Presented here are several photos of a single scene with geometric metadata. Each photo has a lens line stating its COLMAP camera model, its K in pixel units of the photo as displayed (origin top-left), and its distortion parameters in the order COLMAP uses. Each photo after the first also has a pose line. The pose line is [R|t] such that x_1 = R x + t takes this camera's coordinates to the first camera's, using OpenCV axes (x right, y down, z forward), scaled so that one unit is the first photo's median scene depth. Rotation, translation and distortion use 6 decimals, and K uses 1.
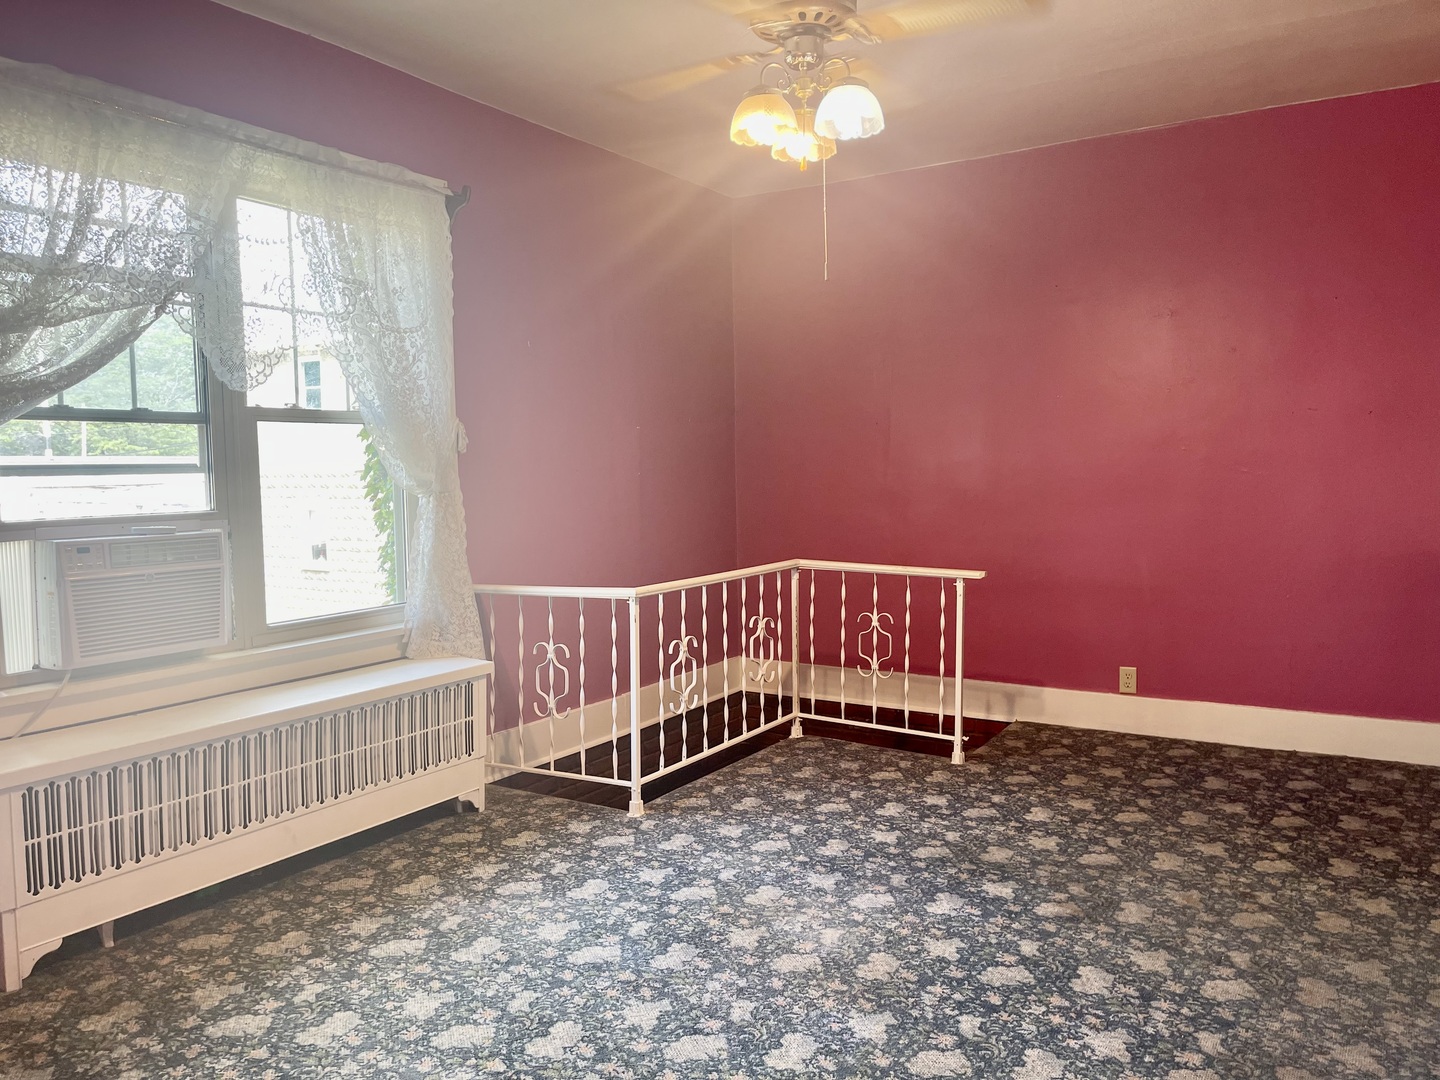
lens RADIAL K [[1100.6, 0, 727.3], [0, 1100.6, 541.6], [0, 0, 1]] dist [0.082594, -0.108438]
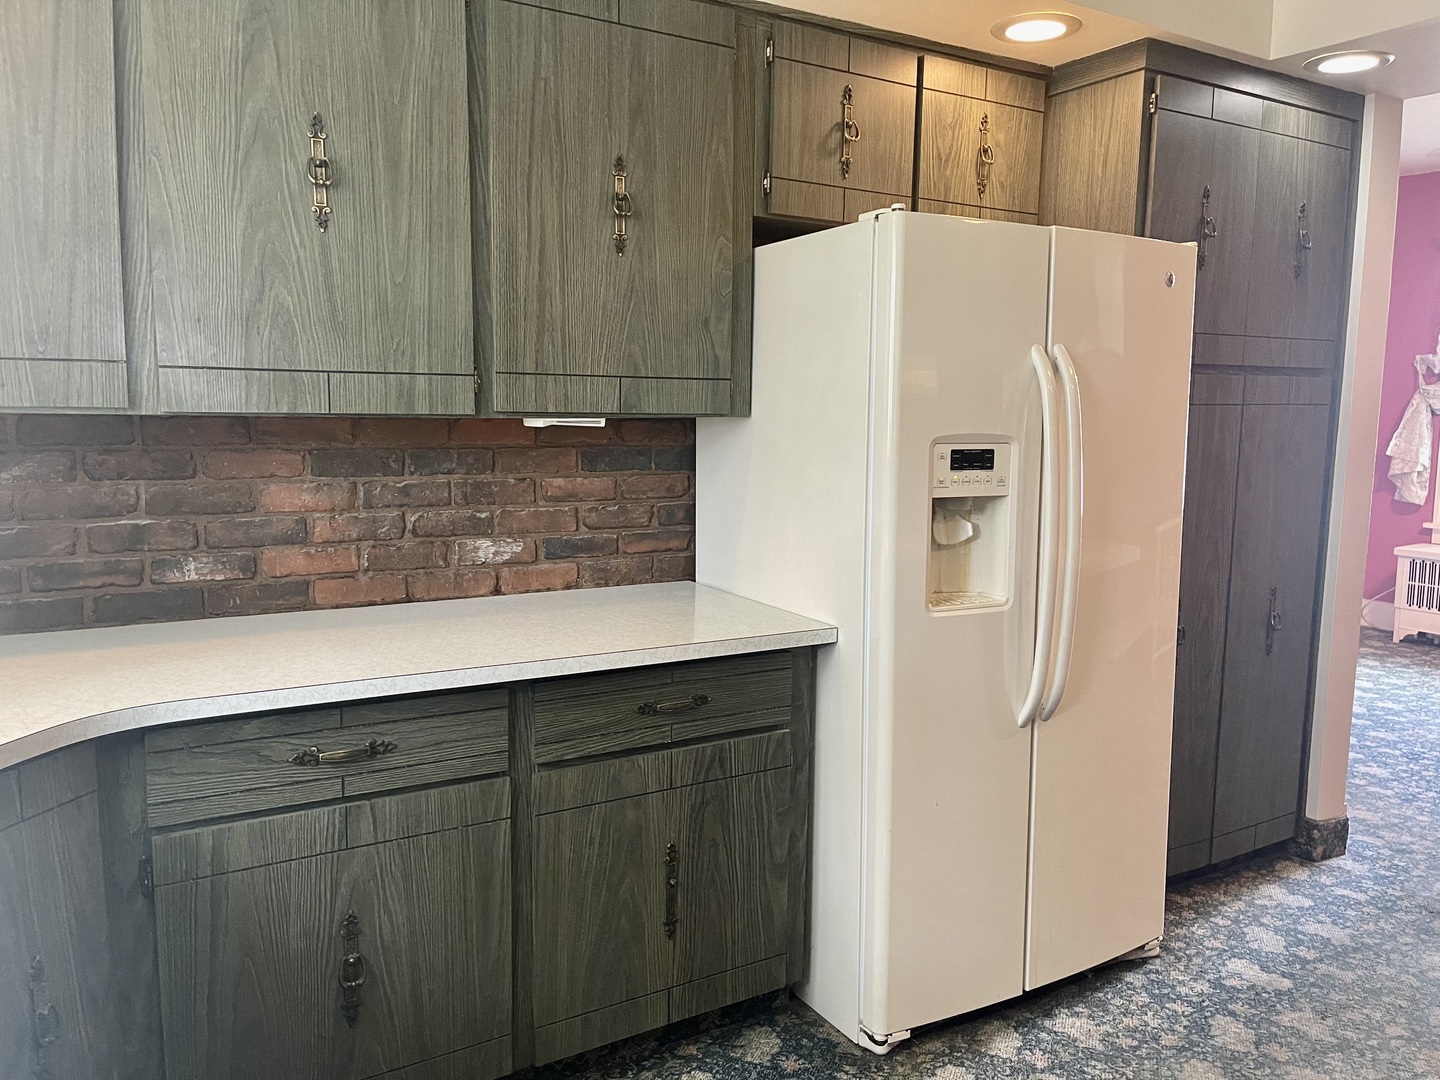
lens RADIAL K [[1100.6, 0, 727.3], [0, 1100.6, 541.6], [0, 0, 1]] dist [0.082594, -0.108438]
pose [[-0.466014, 0.109578, -0.877966, 2.073585], [-0.070150, 0.984601, 0.160122, -0.087434], [0.881992, 0.136208, -0.451151, 0.789314]]
